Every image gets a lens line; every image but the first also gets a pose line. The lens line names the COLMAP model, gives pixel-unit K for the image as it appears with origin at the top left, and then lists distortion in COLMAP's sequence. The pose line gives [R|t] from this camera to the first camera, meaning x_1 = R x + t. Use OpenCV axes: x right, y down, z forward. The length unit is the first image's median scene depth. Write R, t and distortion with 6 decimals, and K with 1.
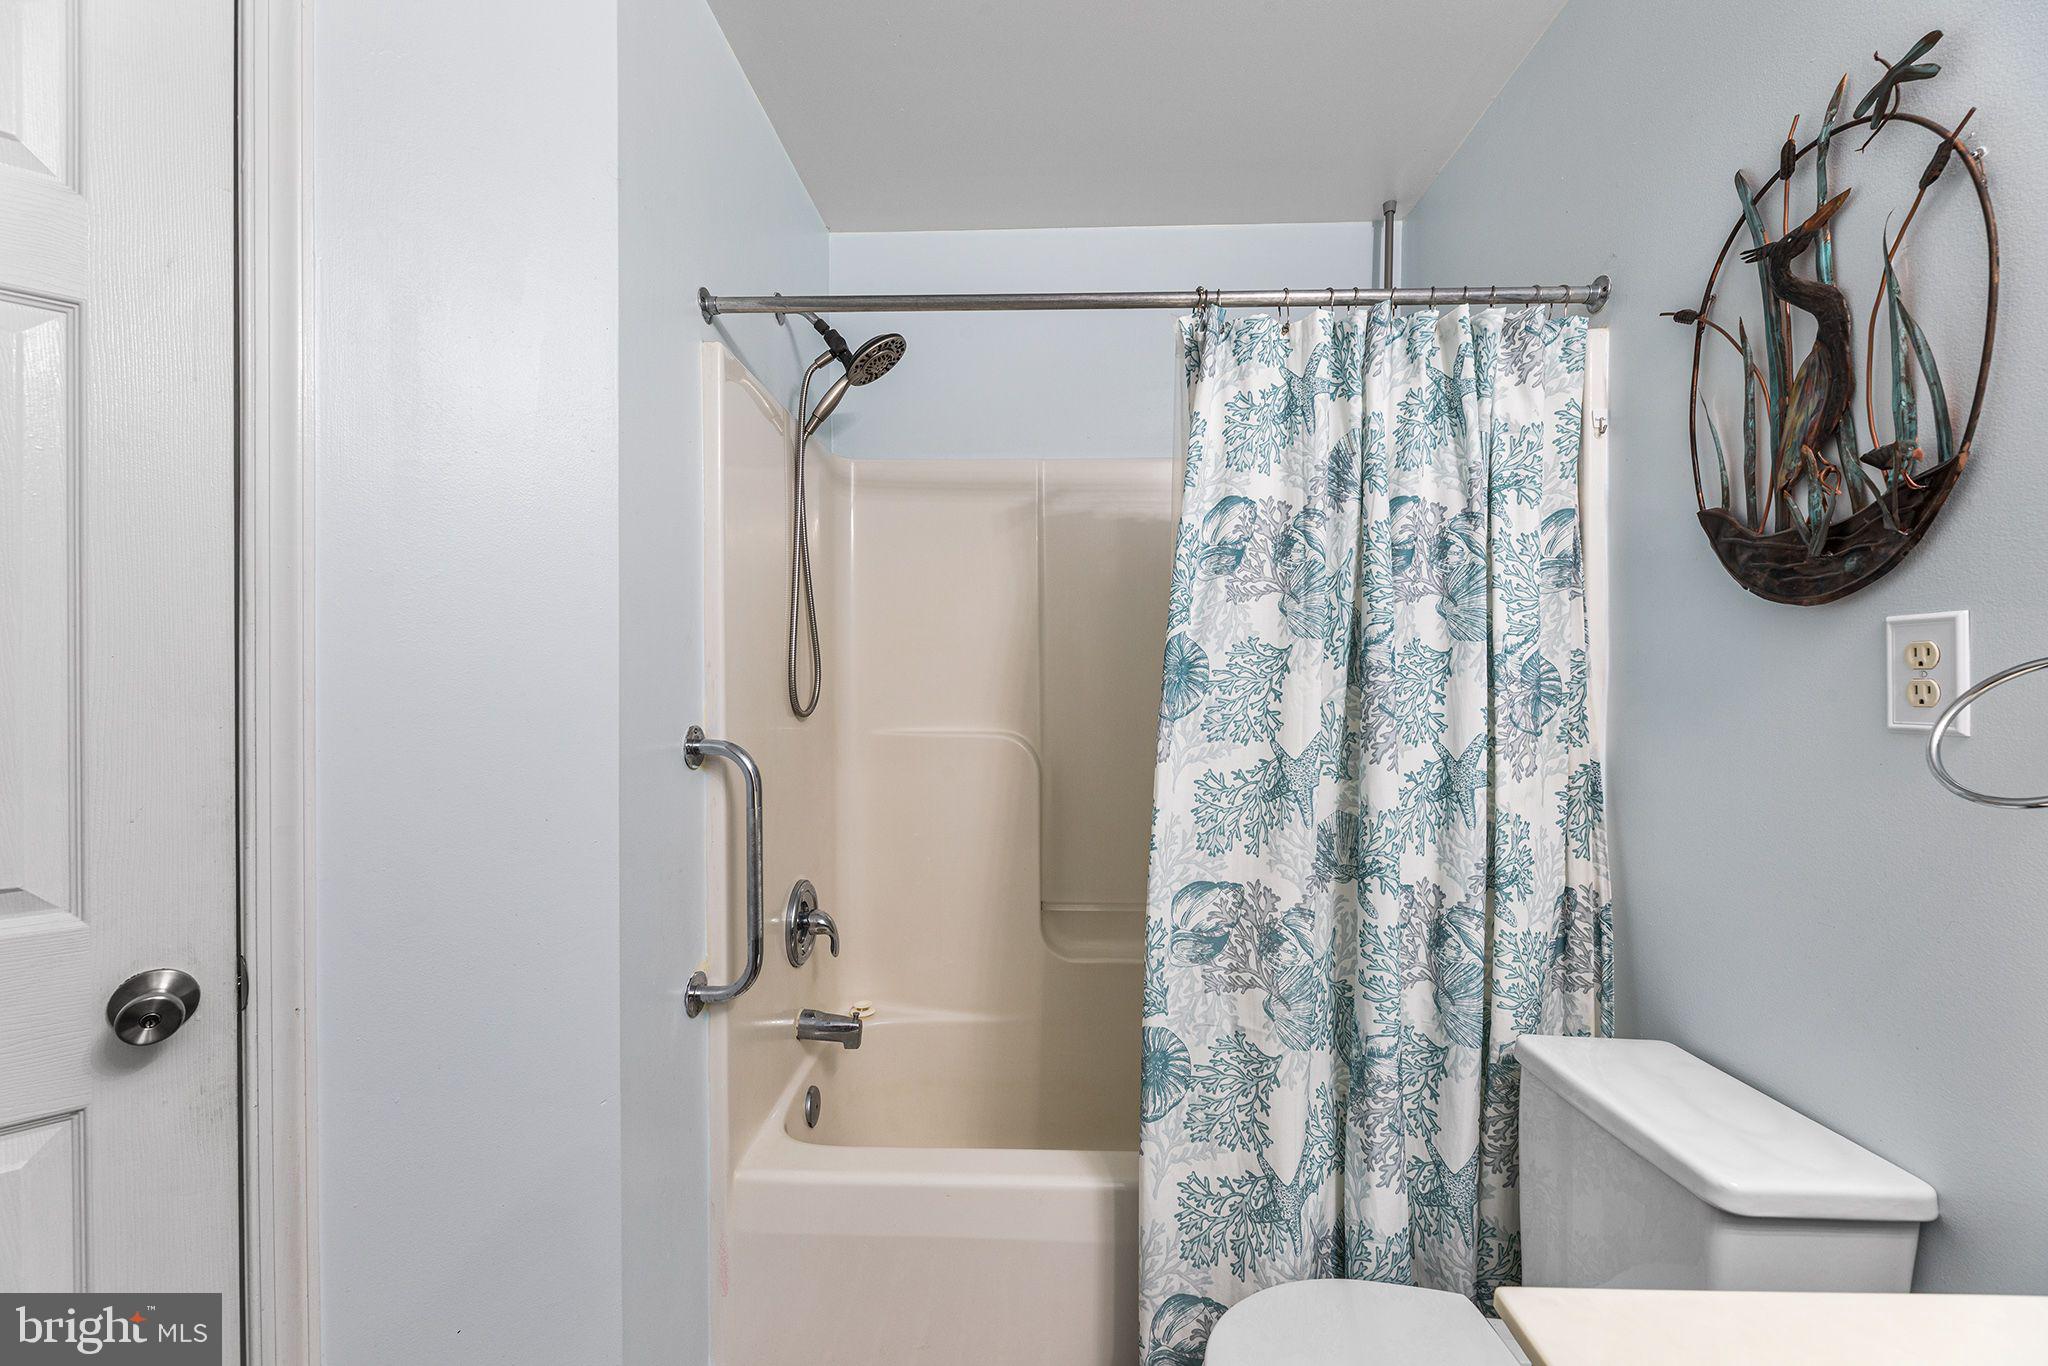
lens RADIAL K [[872.7, 0, 1024.2], [0, 872.7, 676.5], [0, 0, 1]] dist [-0.000577, -0.000227]
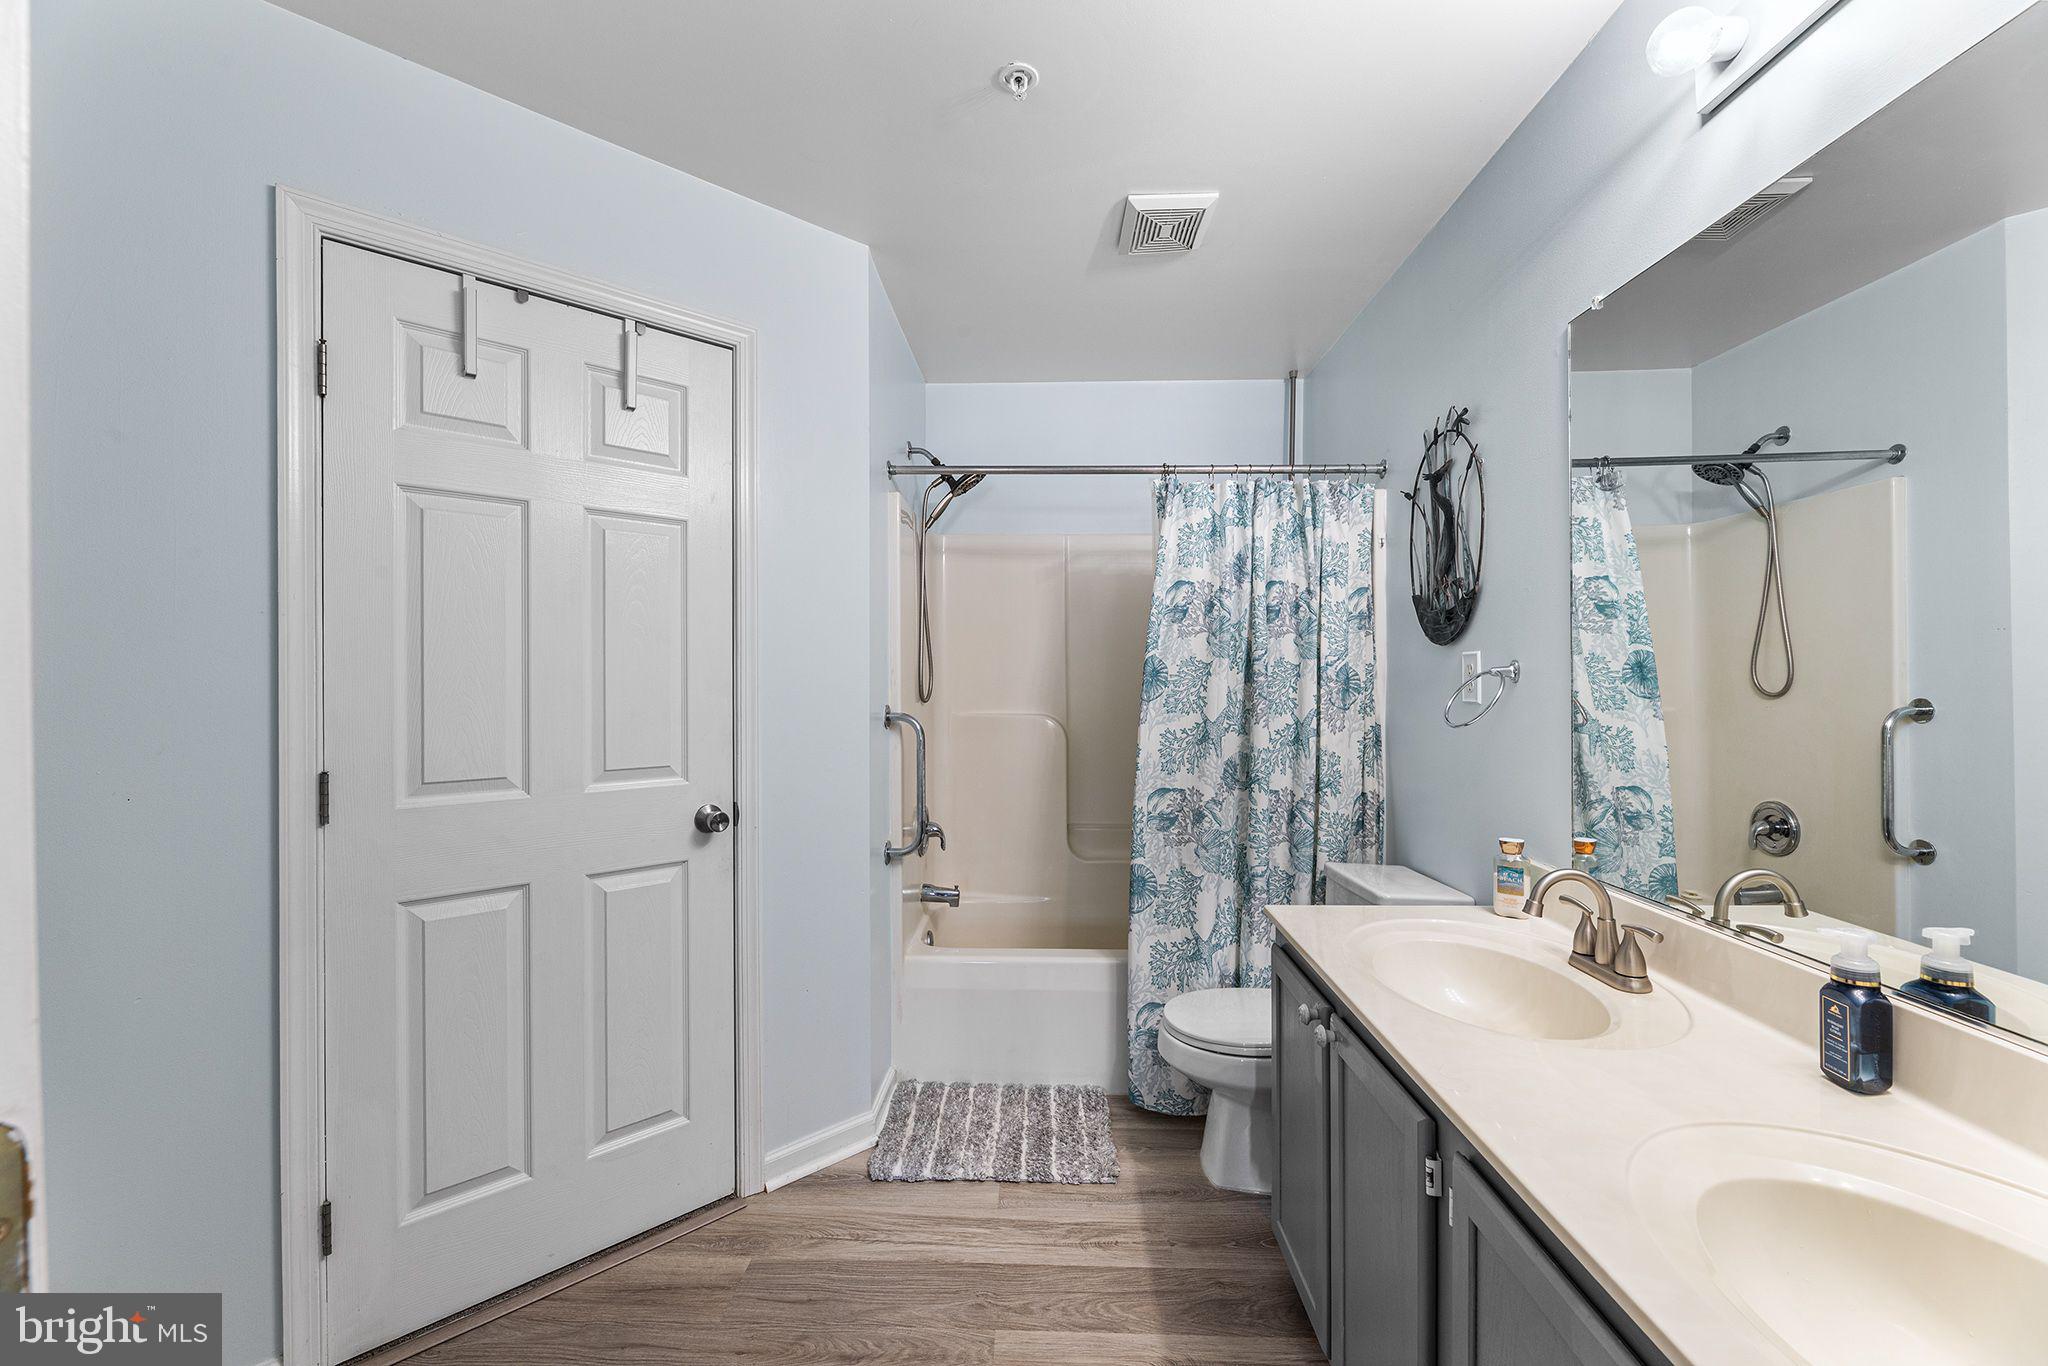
lens RADIAL K [[867.0, 0, 1001.3], [0, 867.0, 700.8], [0, 0, 1]] dist [0.014947, -0.000068]
pose [[0.999697, -0.000130, -0.024605, -0.098255], [0.000885, 0.999530, 0.030656, -0.008861], [0.024590, -0.030668, 0.999227, -0.859956]]
